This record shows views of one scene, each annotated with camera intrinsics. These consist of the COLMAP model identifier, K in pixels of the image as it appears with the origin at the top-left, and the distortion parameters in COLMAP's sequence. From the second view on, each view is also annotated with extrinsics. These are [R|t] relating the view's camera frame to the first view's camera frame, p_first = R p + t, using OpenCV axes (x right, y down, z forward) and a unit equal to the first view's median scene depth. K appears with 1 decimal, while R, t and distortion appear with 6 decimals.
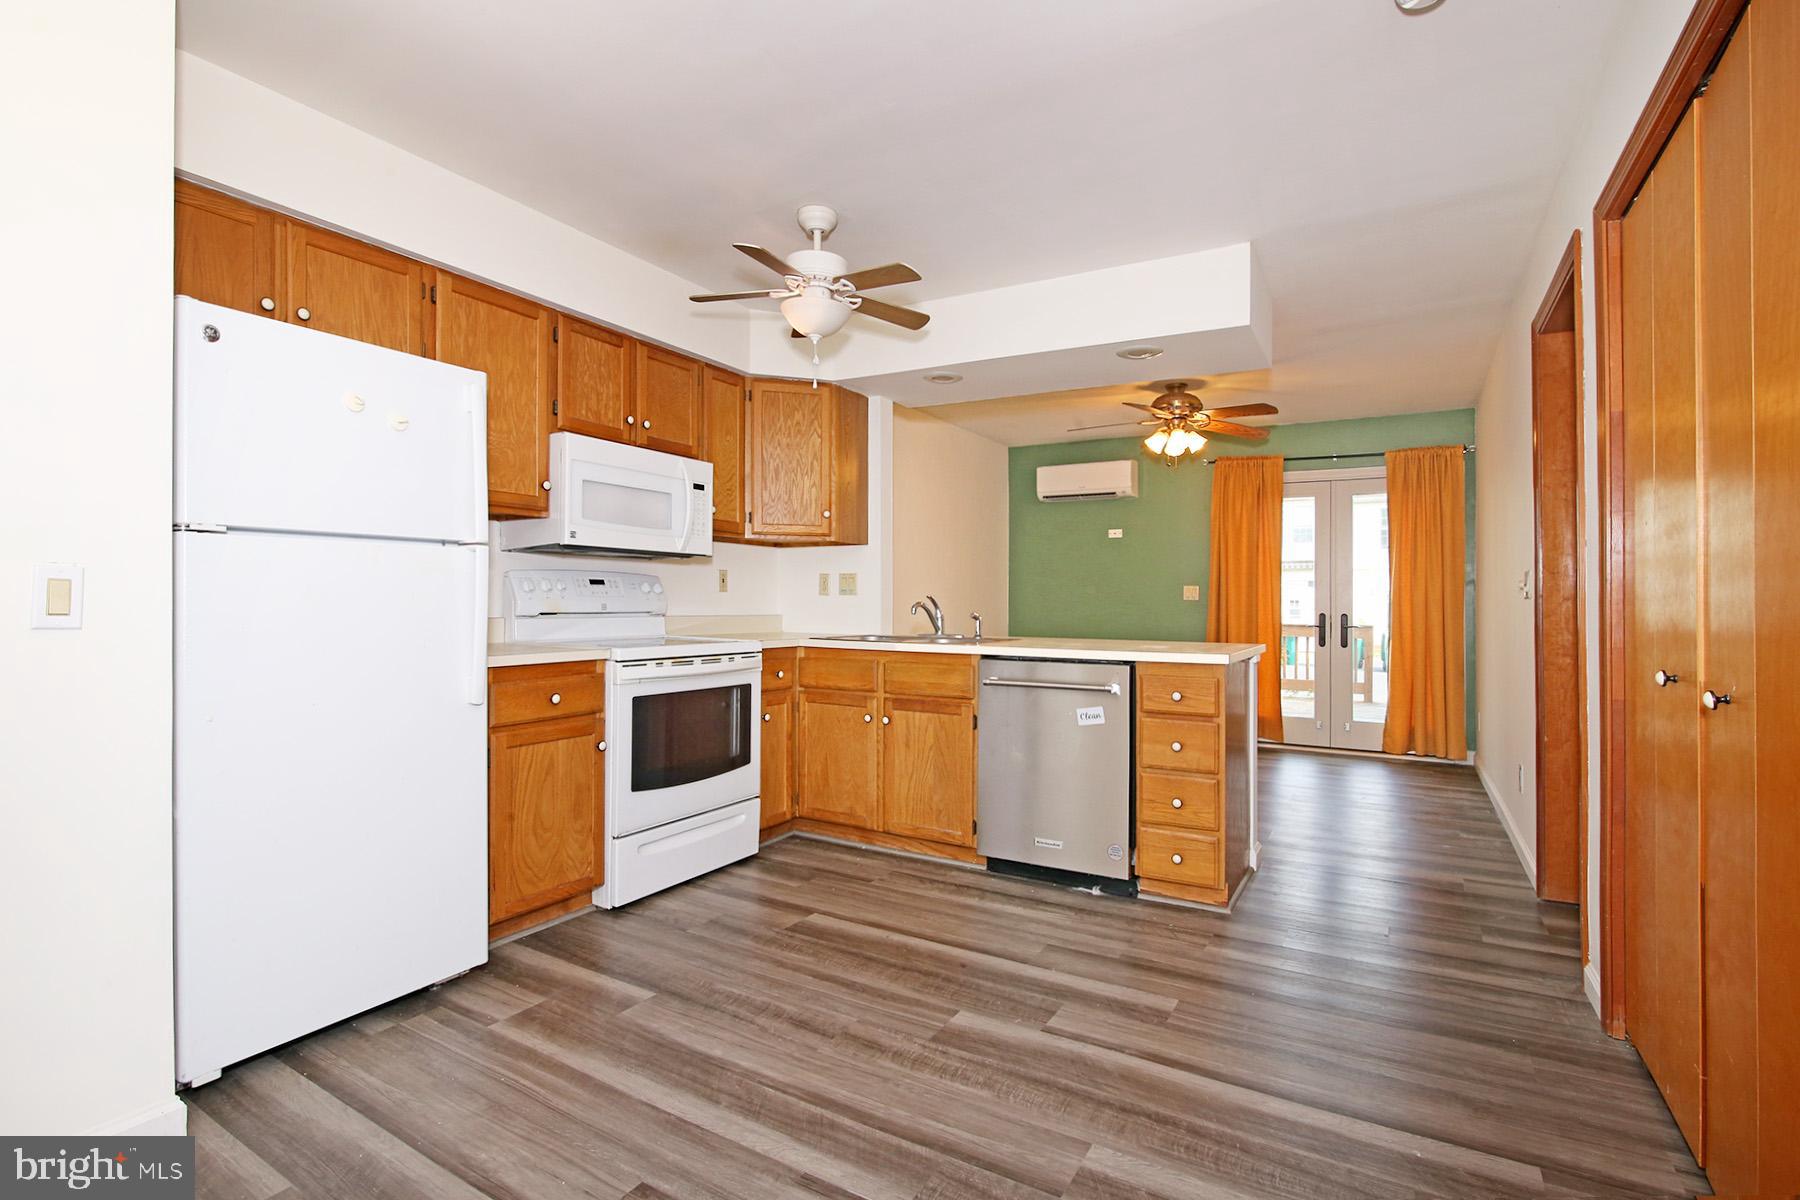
lens RADIAL K [[833.4, 0, 899.5], [0, 833.4, 599.7], [0, 0, 1]] dist [-0.010510, -0.001817]
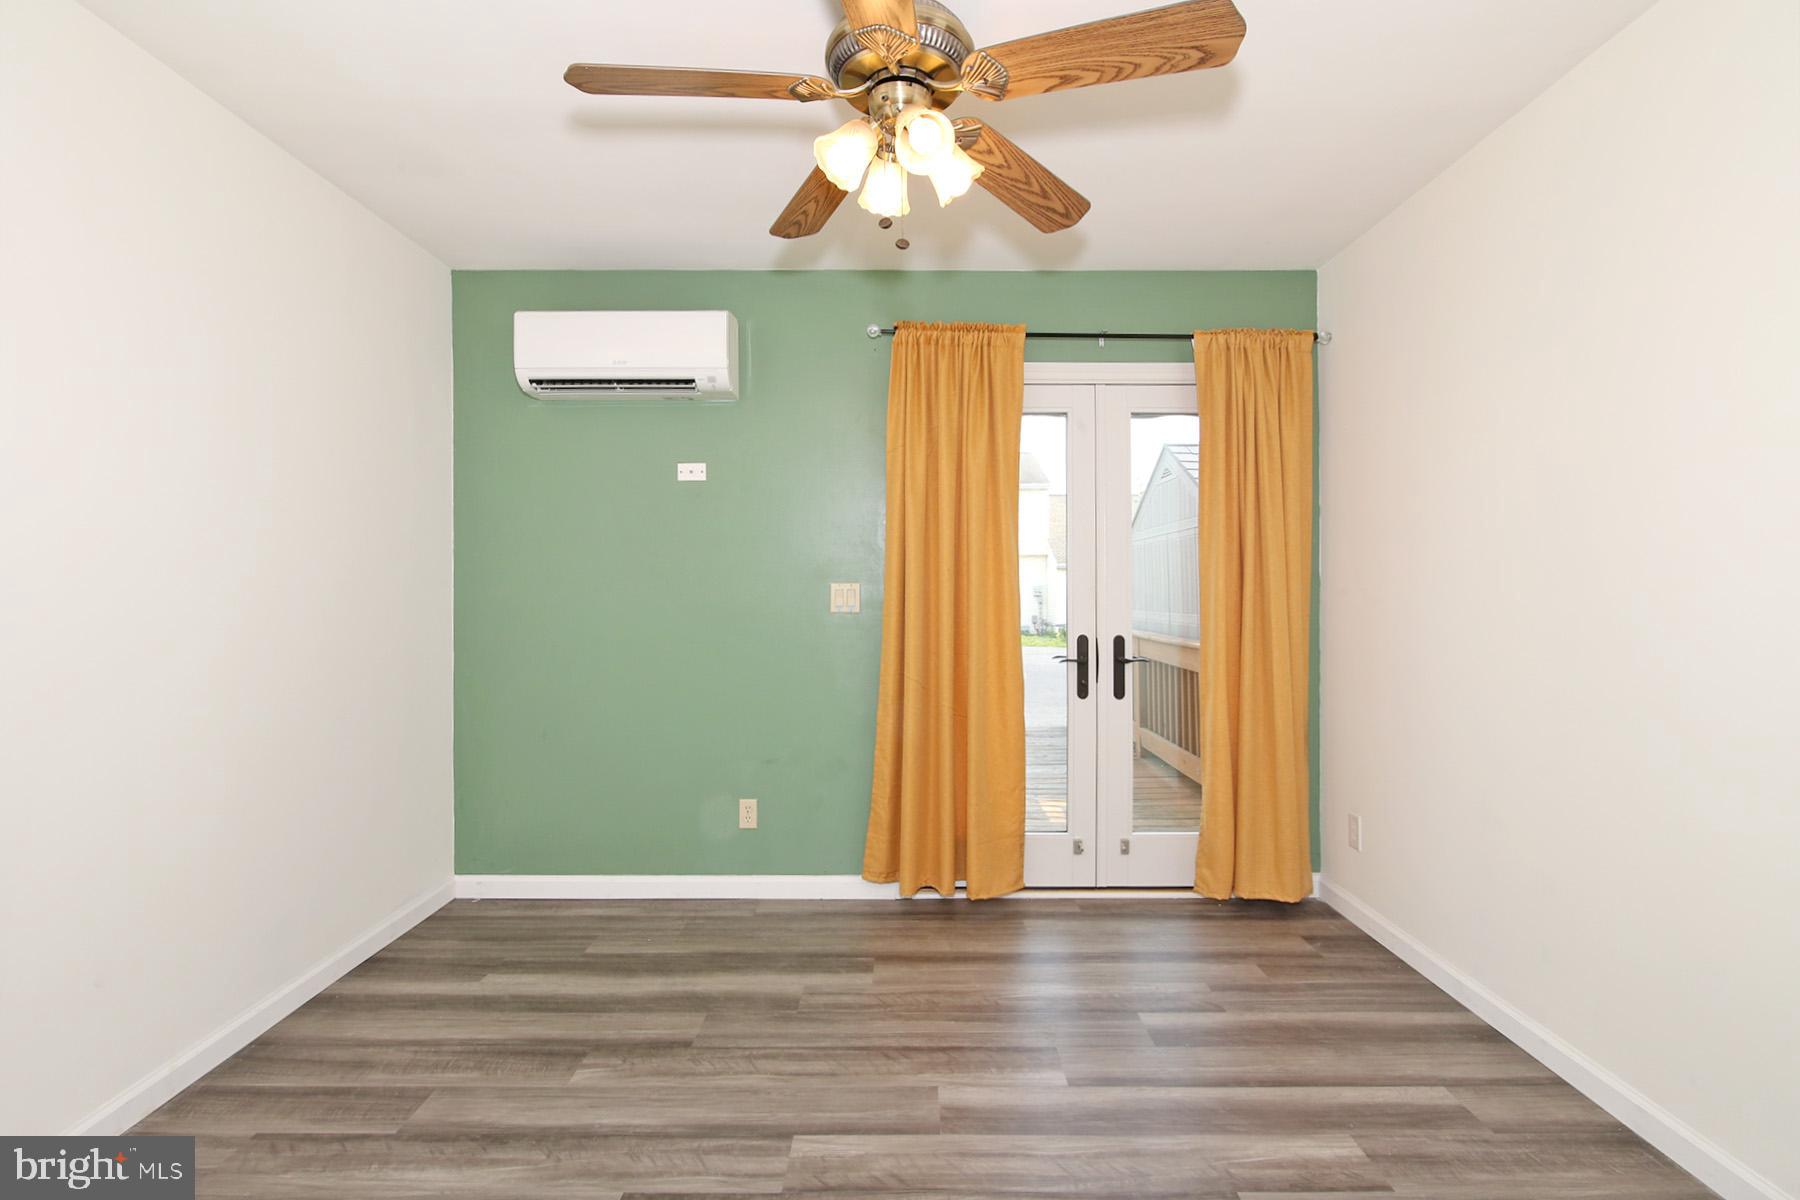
lens RADIAL K [[833.4, 0, 883.8], [0, 833.4, 600.9], [0, 0, 1]] dist [-0.010510, -0.001817]
pose [[0.863436, -0.006684, 0.504414, 0.115894], [0.000710, 0.999927, 0.012034, -0.011442], [-0.504458, -0.010033, 0.863378, 0.546604]]
